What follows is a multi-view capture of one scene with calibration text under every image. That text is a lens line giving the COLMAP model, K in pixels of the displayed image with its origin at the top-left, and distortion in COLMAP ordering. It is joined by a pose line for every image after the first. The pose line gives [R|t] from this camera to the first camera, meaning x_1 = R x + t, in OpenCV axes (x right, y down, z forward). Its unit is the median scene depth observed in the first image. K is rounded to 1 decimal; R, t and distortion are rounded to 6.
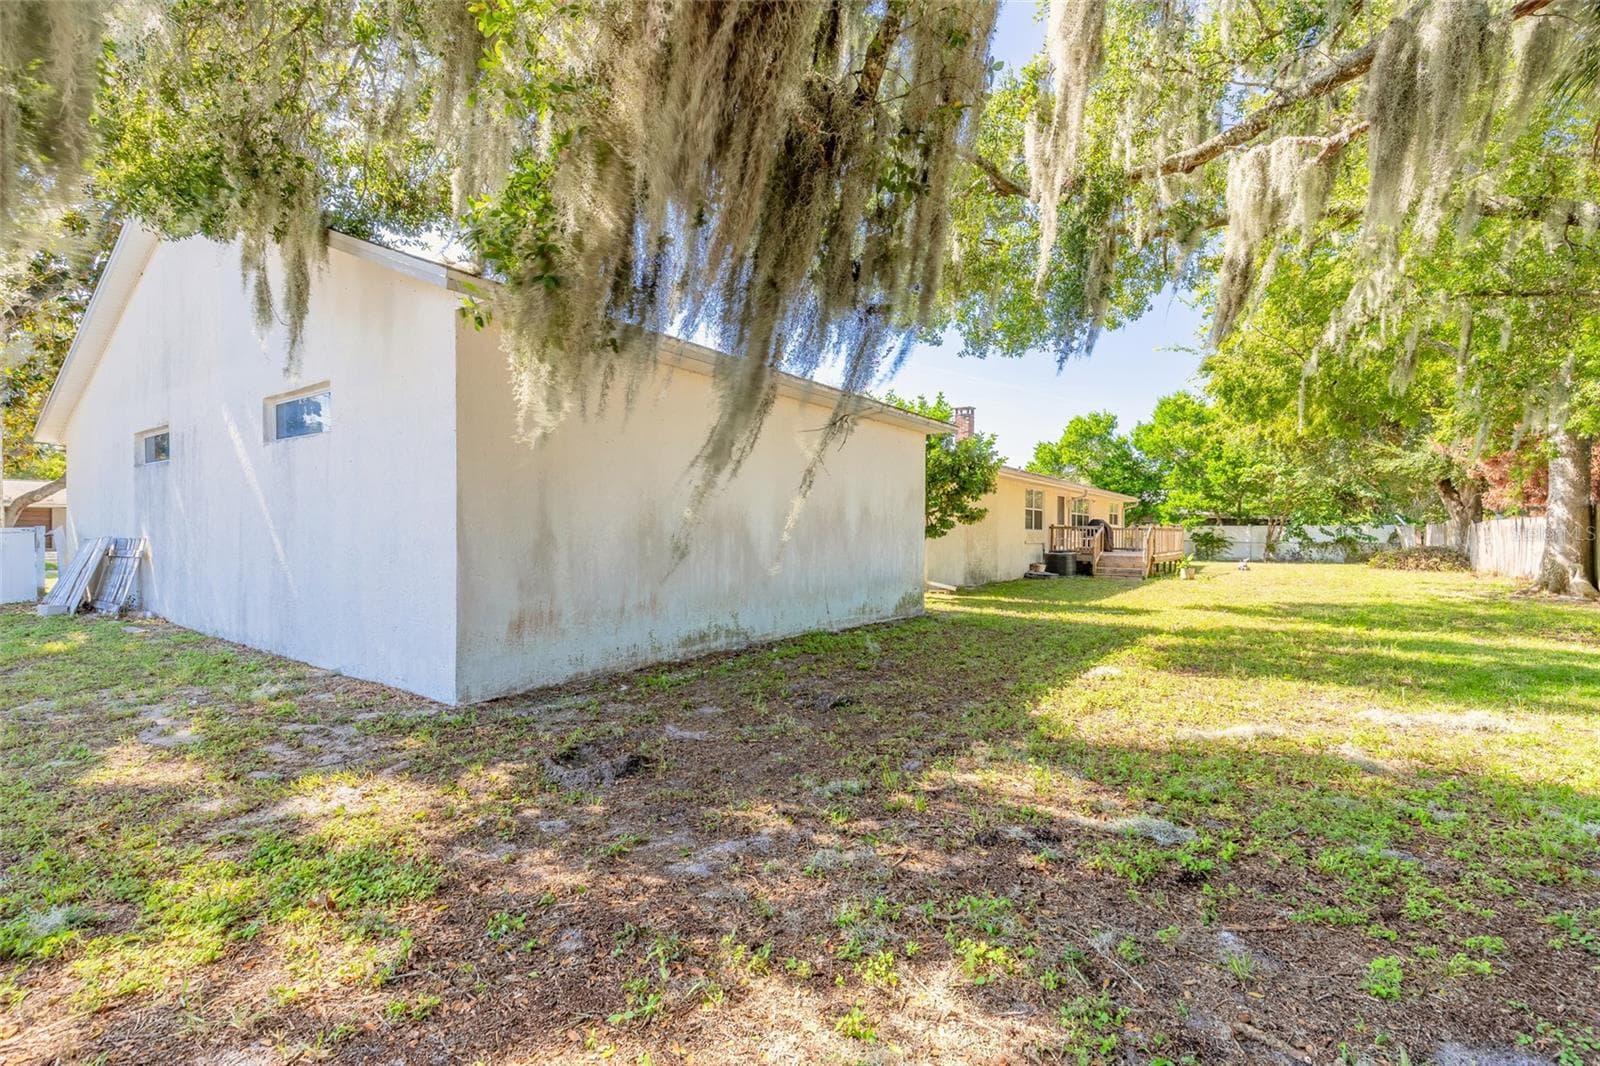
lens RADIAL K [[709.8, 0, 792.6], [0, 709.8, 537.0], [0, 0, 1]] dist [0.002628, 0.000691]
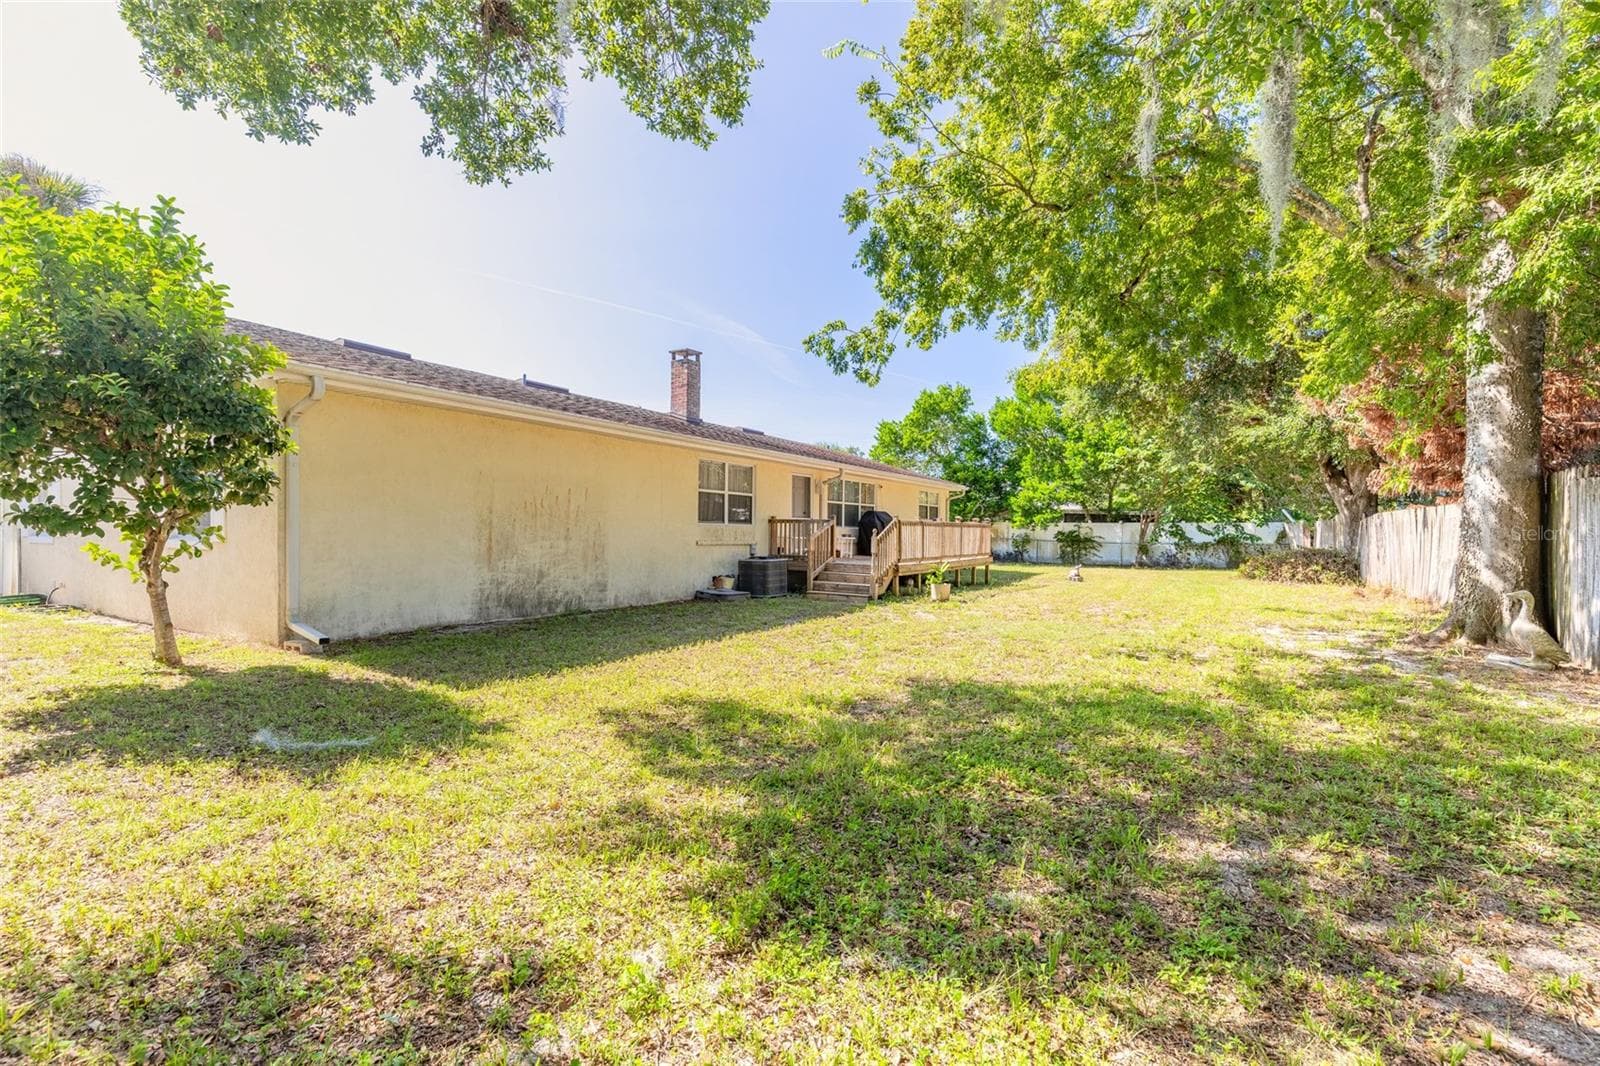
lens RADIAL K [[709.8, 0, 791.2], [0, 709.8, 536.6], [0, 0, 1]] dist [0.002628, 0.000691]
pose [[0.998070, 0.002642, 0.062038, 0.288533], [-0.002694, 0.999996, 0.000747, 0.000764], [-0.062036, -0.000912, 0.998073, 0.275197]]
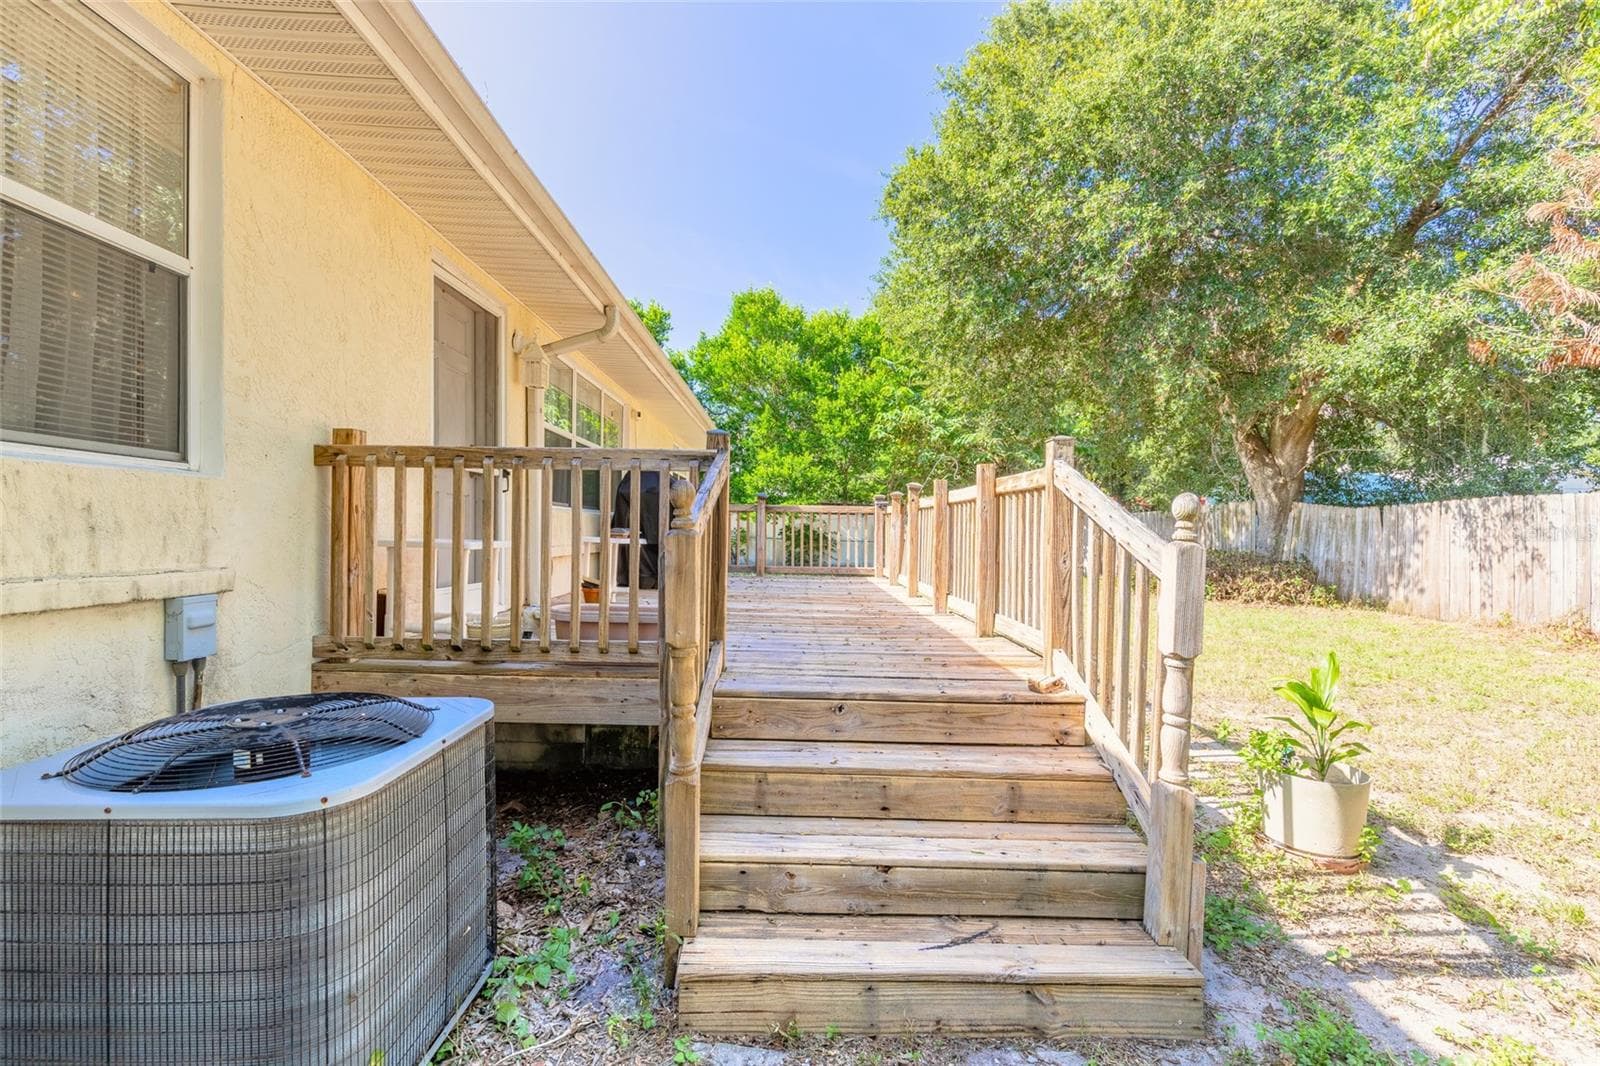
lens RADIAL K [[709.8, 0, 789.7], [0, 709.8, 529.7], [0, 0, 1]] dist [0.002628, 0.000691]
pose [[0.808981, 0.005038, 0.587813, 0.300664], [-0.003556, 0.999987, -0.003677, -0.000024], [-0.587824, 0.000884, 0.808988, 0.719753]]
